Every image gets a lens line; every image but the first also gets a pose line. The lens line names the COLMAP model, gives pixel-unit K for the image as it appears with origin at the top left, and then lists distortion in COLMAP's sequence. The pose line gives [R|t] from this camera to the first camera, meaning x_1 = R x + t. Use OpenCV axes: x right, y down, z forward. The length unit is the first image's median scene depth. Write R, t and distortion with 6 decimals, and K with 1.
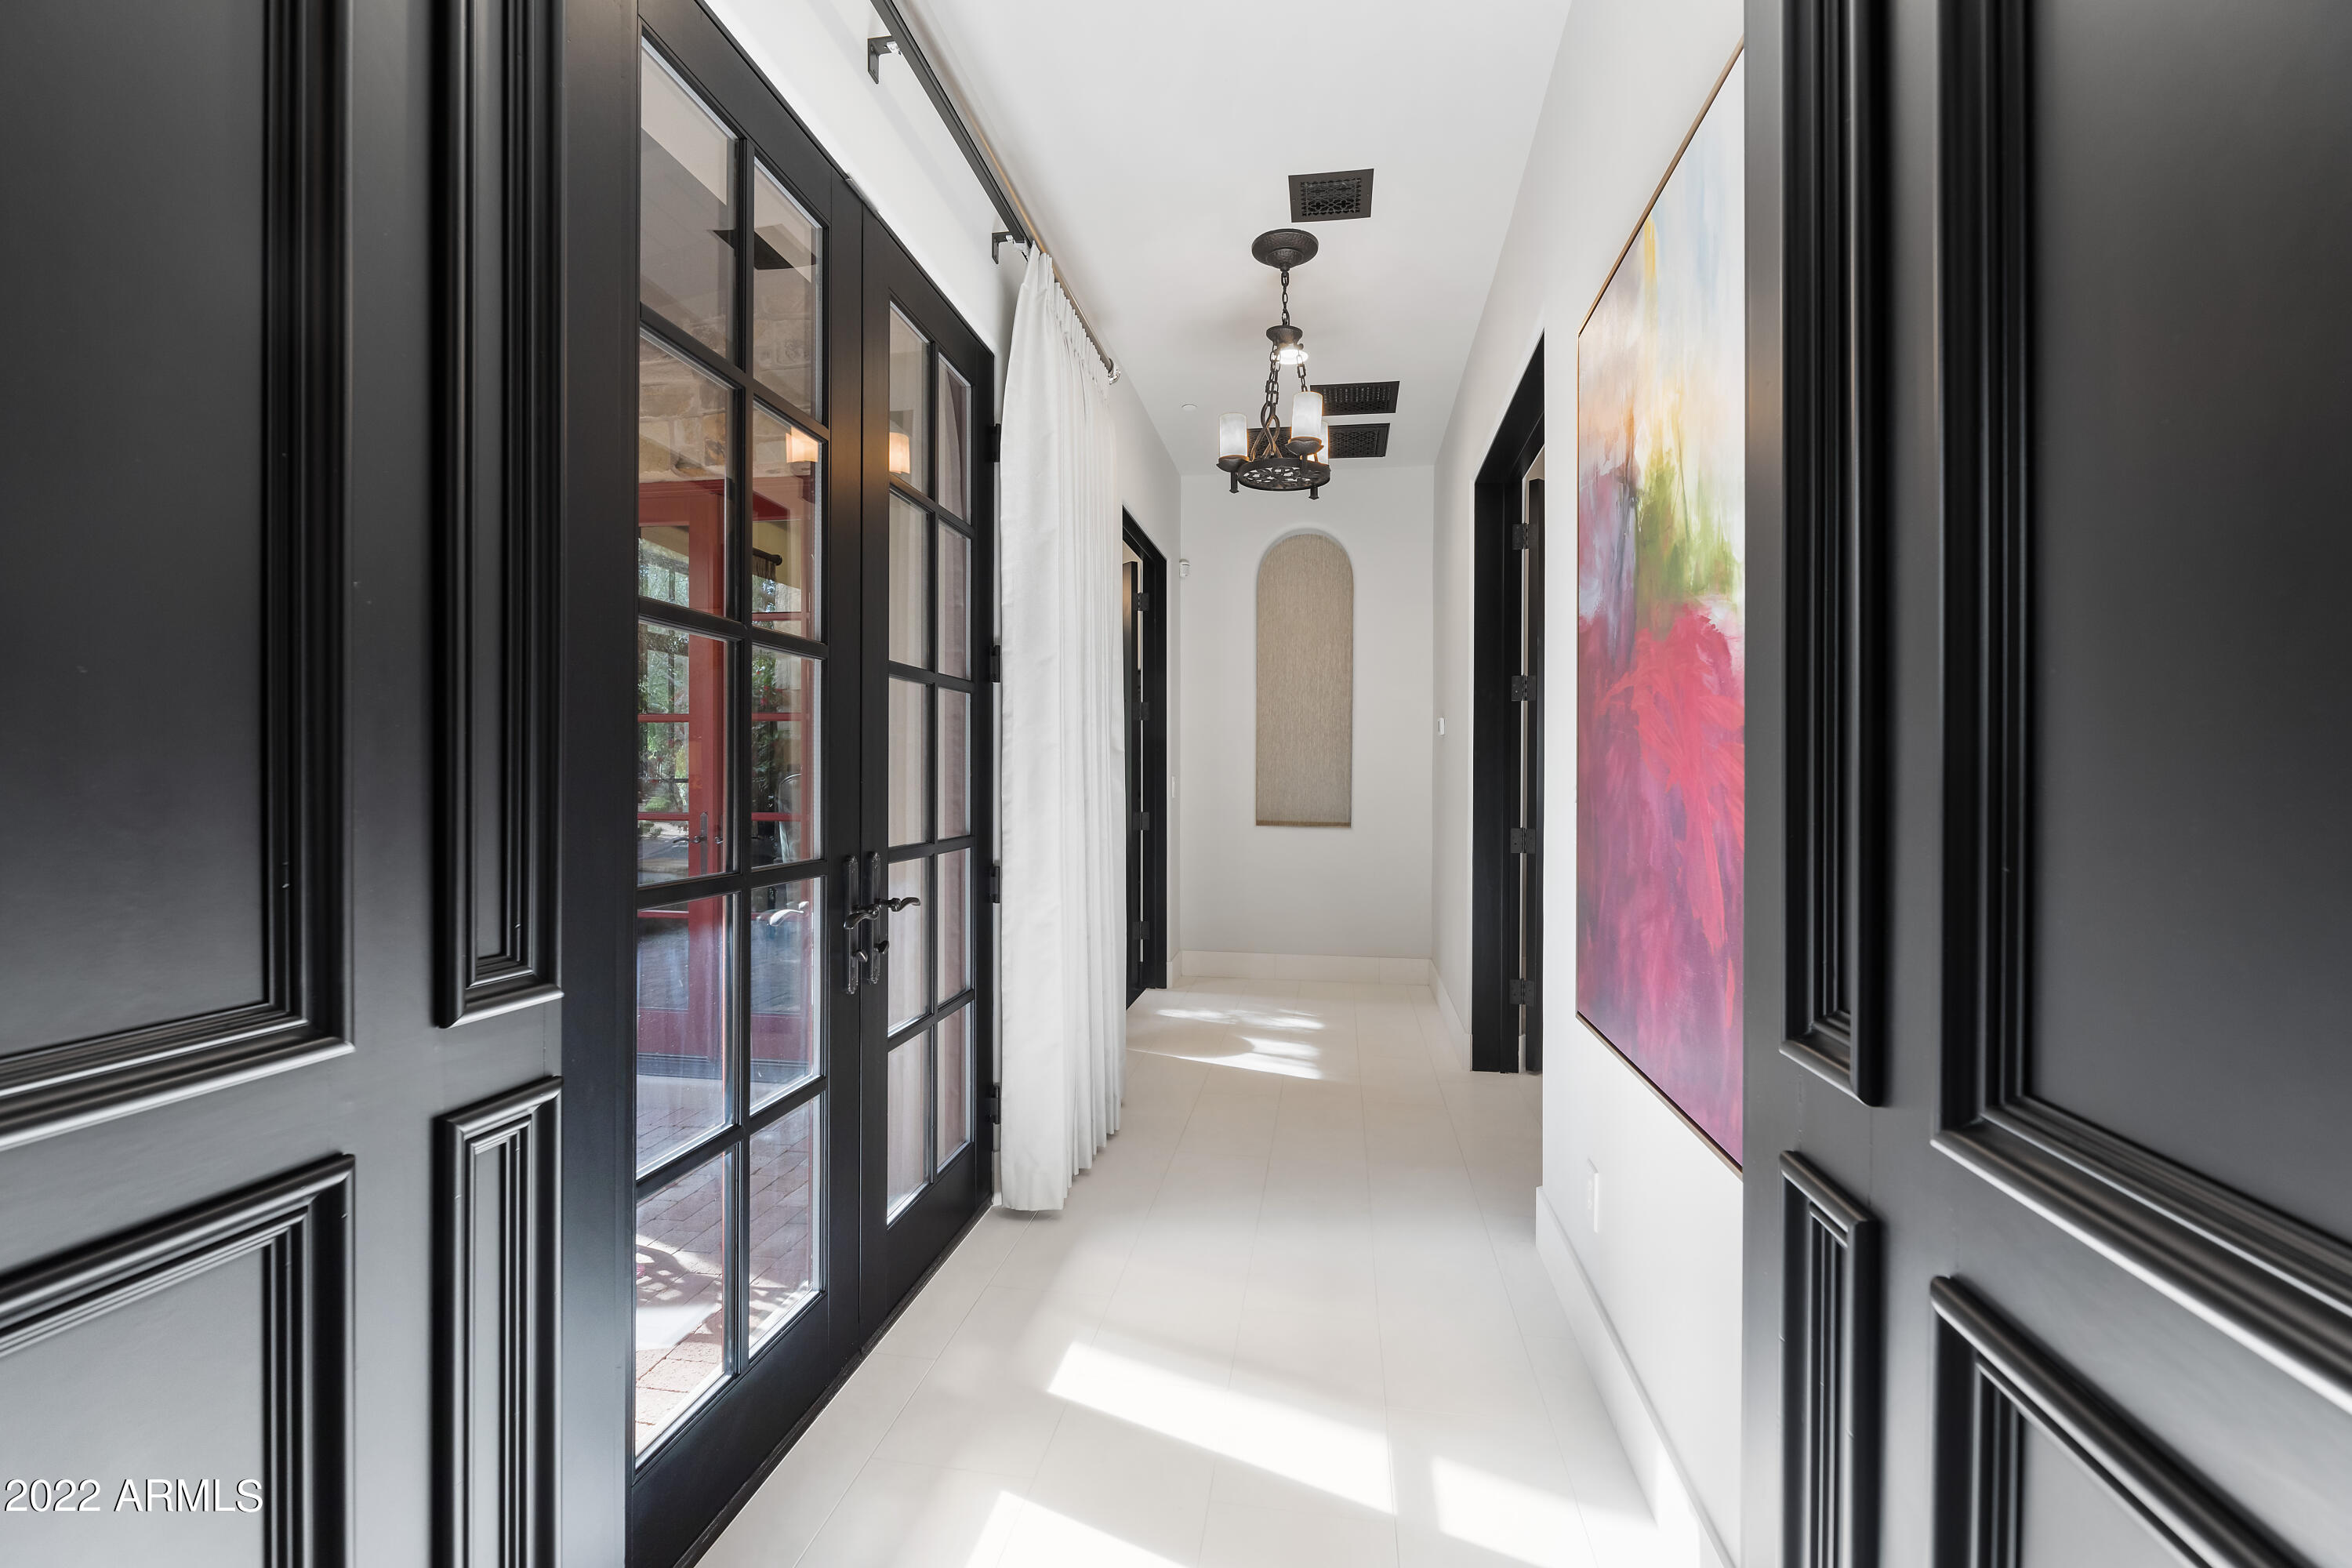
lens RADIAL K [[998.5, 0, 1187.3], [0, 998.5, 779.3], [0, 0, 1]] dist [0.000193, -0.000451]
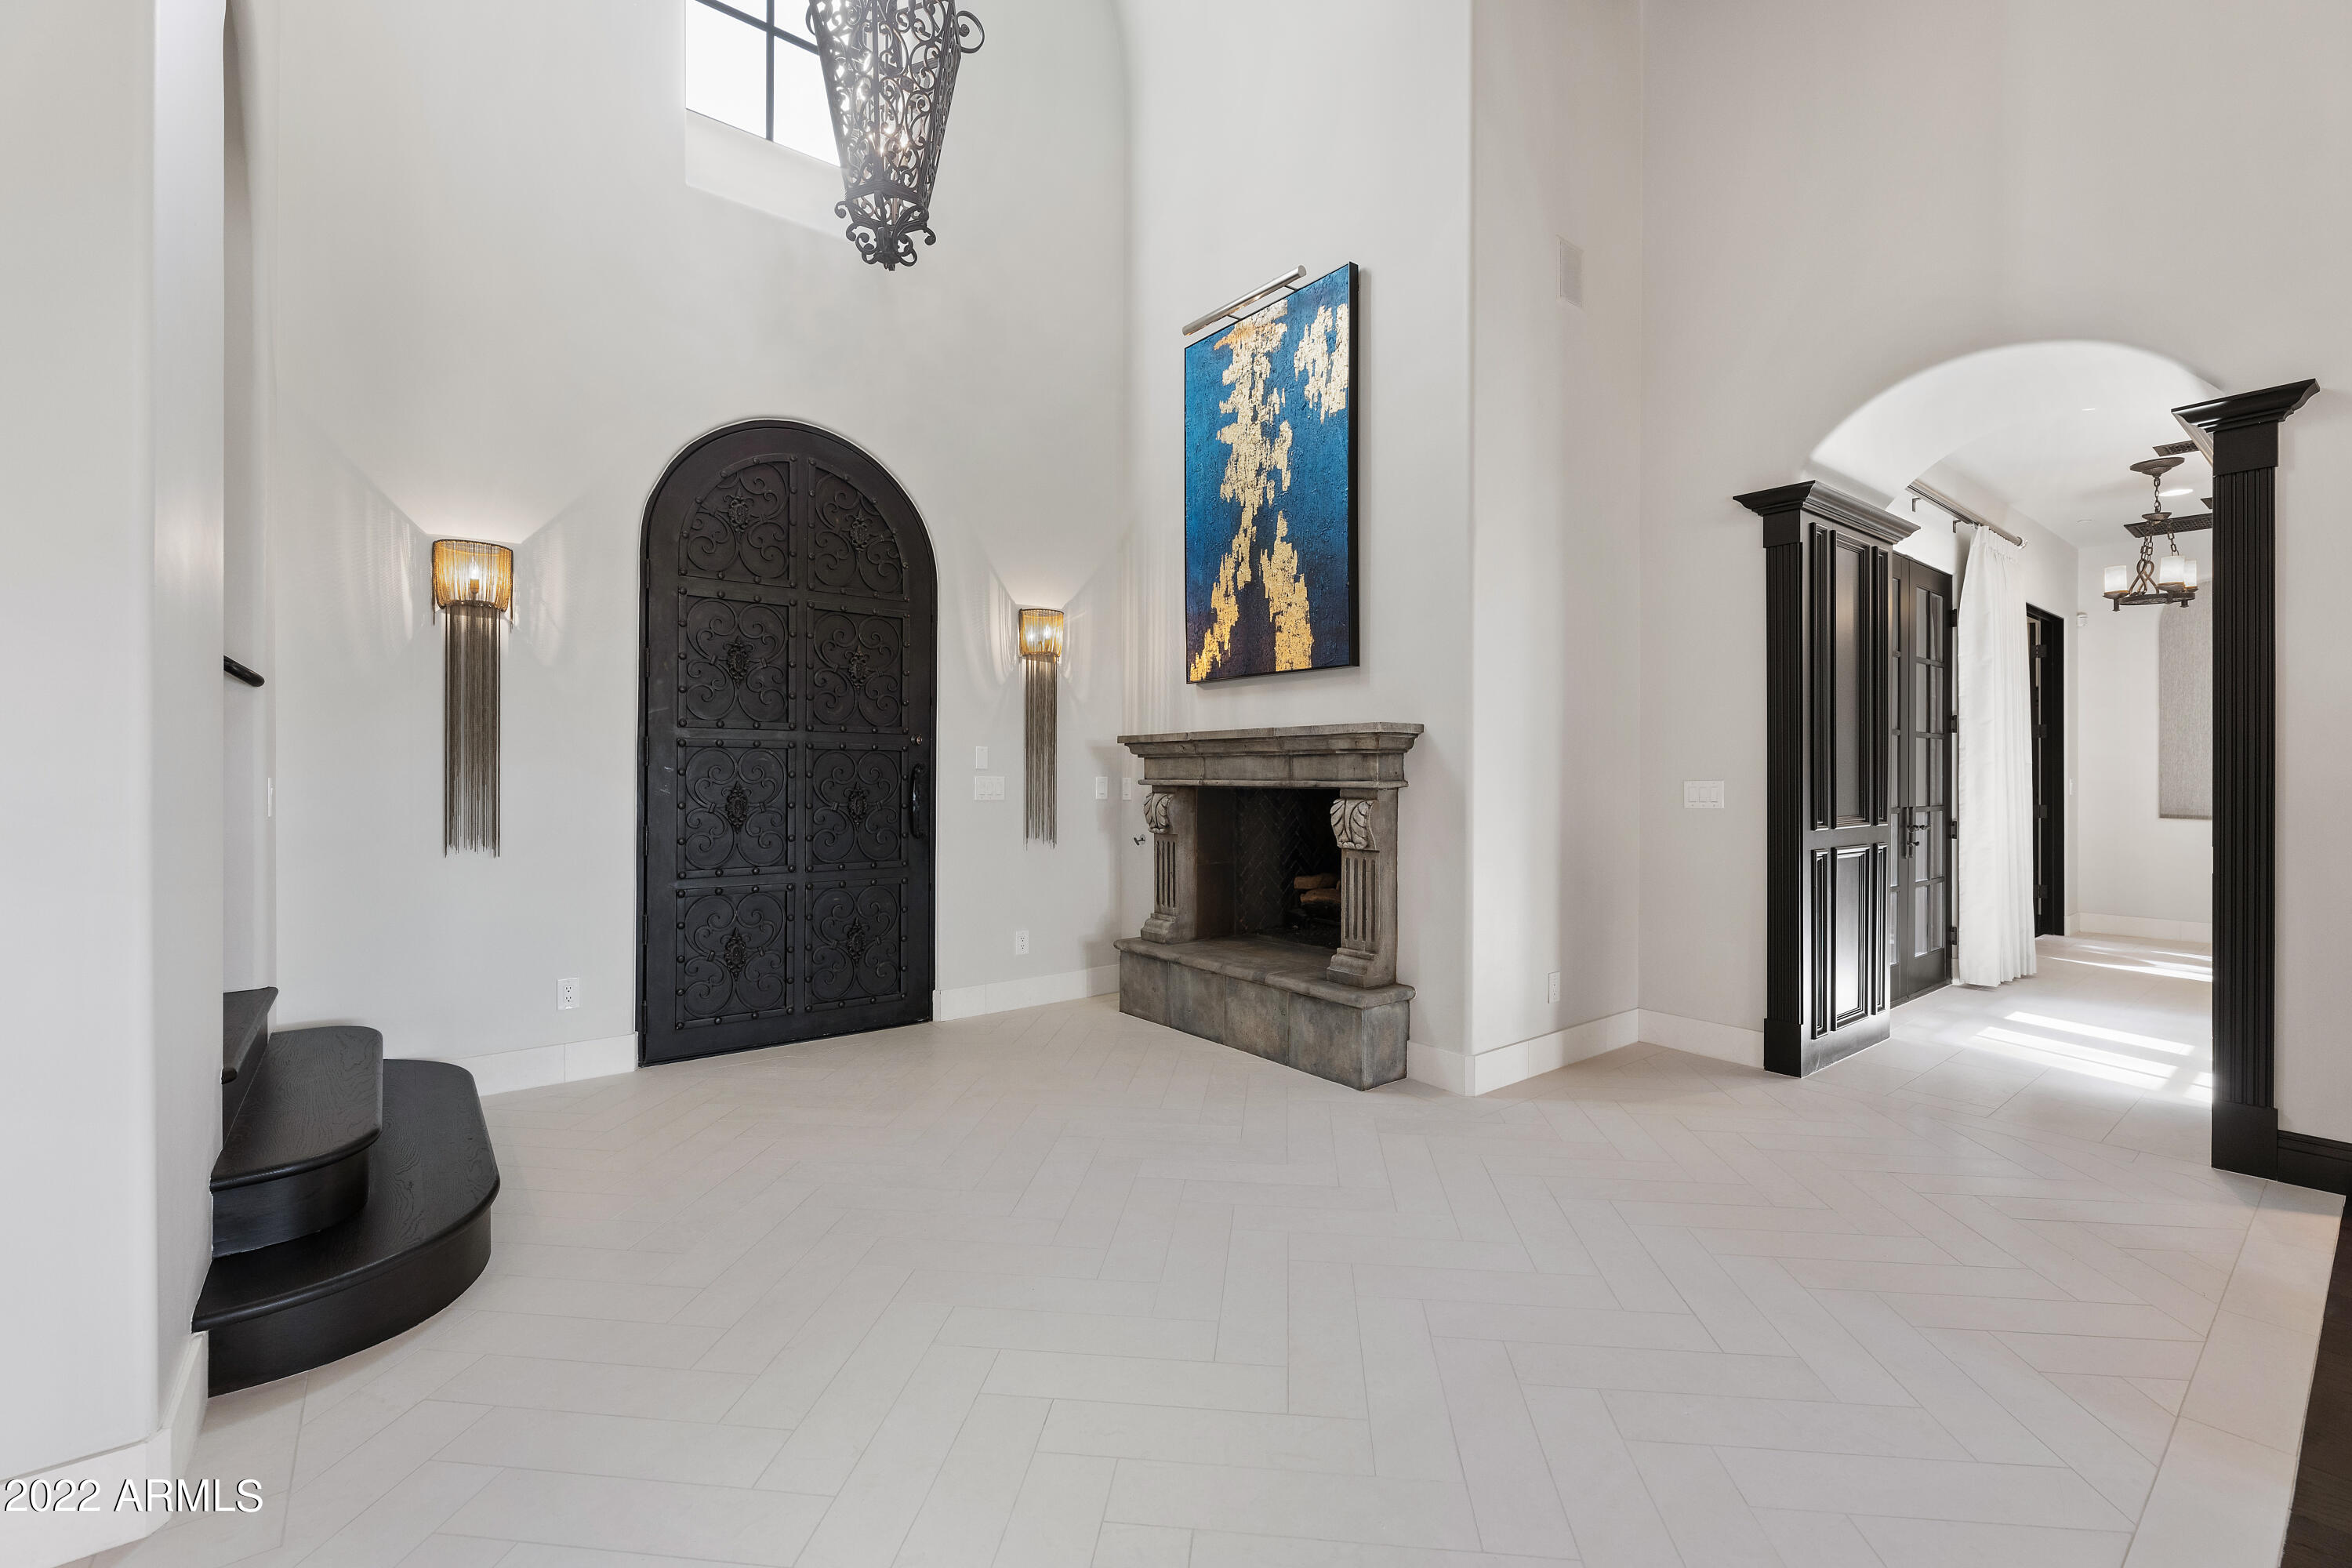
lens RADIAL K [[998.5, 0, 1187.3], [0, 998.5, 779.3], [0, 0, 1]] dist [0.000193, -0.000451]
pose [[0.737293, -0.000189, -0.675574, 0.035175], [-0.003687, 0.999984, -0.004303, 0.015062], [0.675564, 0.005663, 0.737280, -1.618770]]
